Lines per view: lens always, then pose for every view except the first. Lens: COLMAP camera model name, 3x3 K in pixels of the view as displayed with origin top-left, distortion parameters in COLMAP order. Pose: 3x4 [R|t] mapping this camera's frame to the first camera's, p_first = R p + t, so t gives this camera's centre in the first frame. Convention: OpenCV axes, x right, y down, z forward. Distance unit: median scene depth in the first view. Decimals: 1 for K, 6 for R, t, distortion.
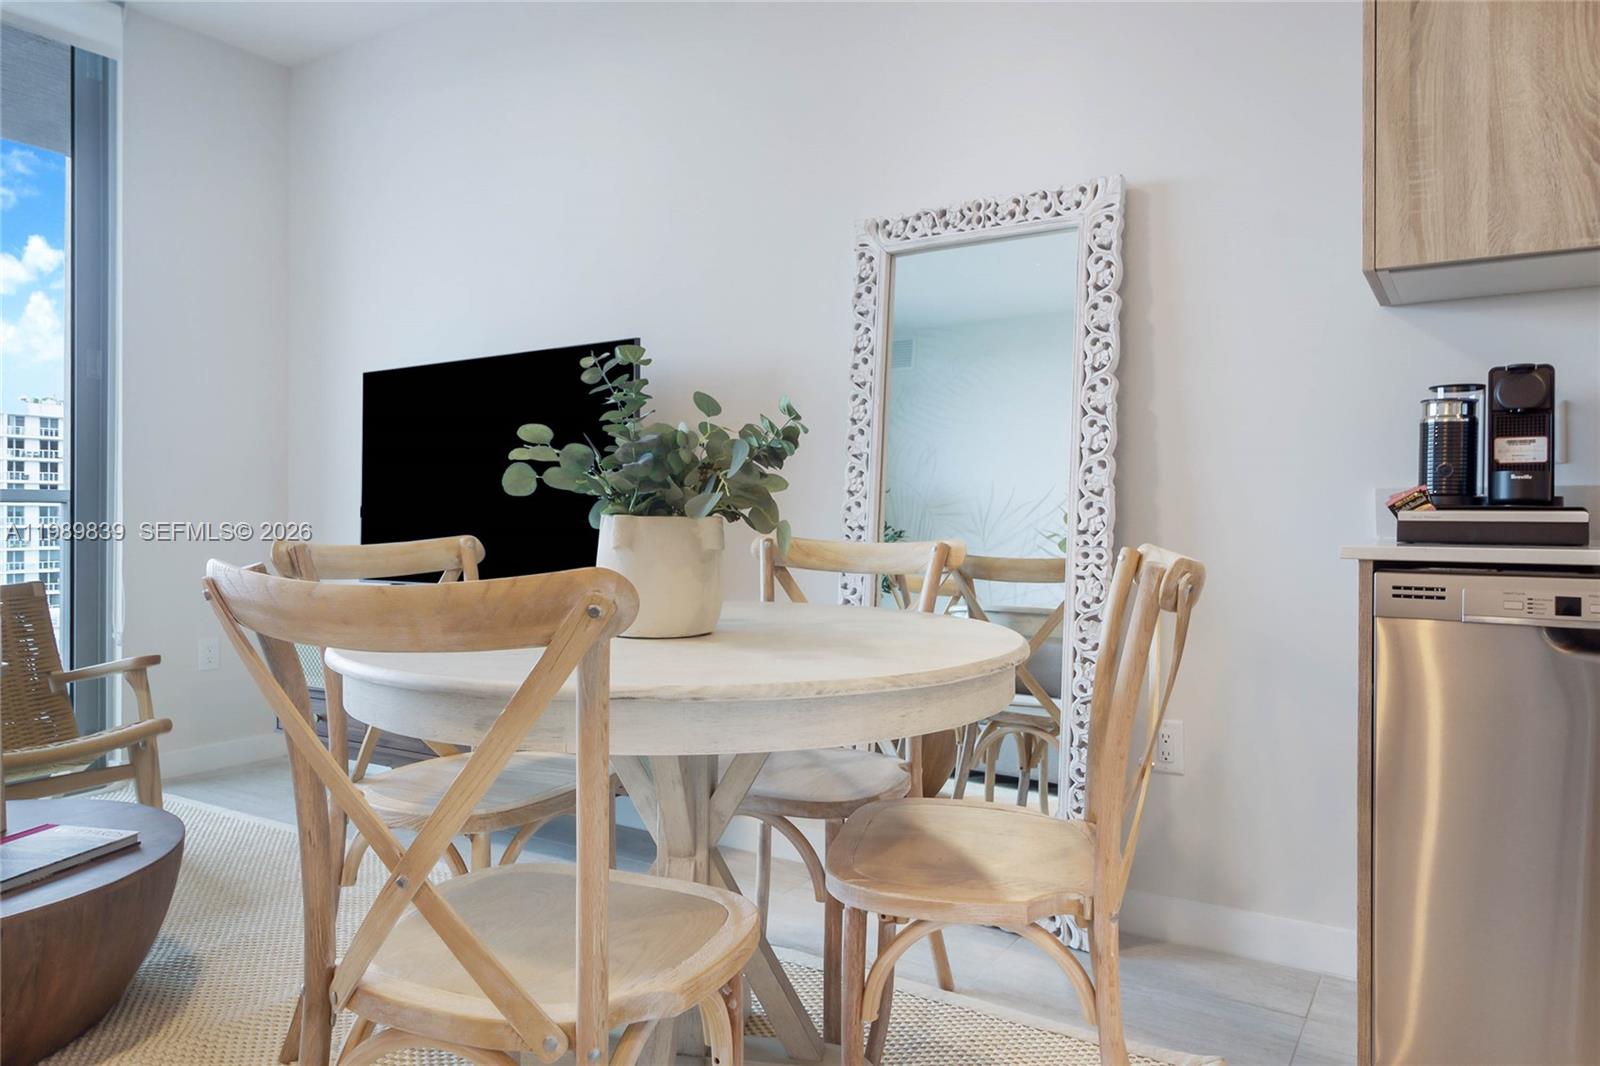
lens RADIAL K [[1073.0, 0, 800.0], [0, 1073.0, 533.0], [0, 0, 1]] dist [0.002365, -0.001257]
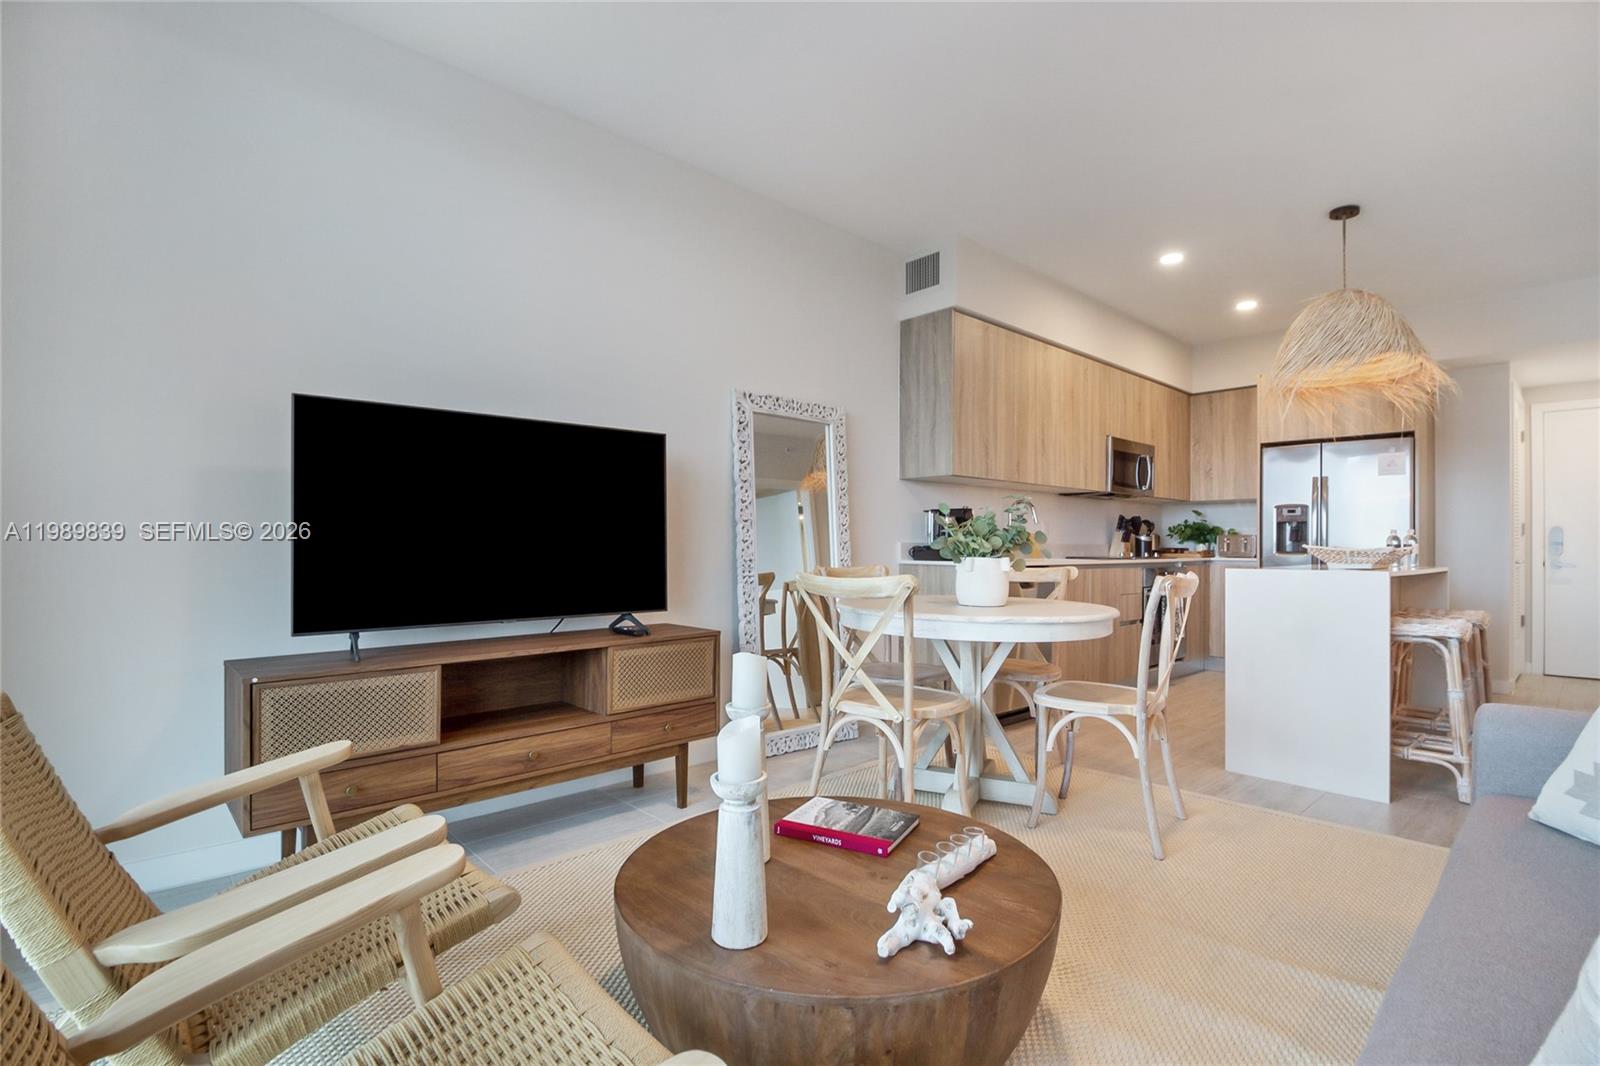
lens RADIAL K [[761.1, 0, 819.3], [0, 761.1, 539.6], [0, 0, 1]] dist [-0.000100, -0.000239]
pose [[0.239925, -0.000444, 0.970791, -1.708932], [0.002647, 0.999996, -0.000197, -0.057524], [-0.970788, 0.002617, 0.239926, 0.839467]]
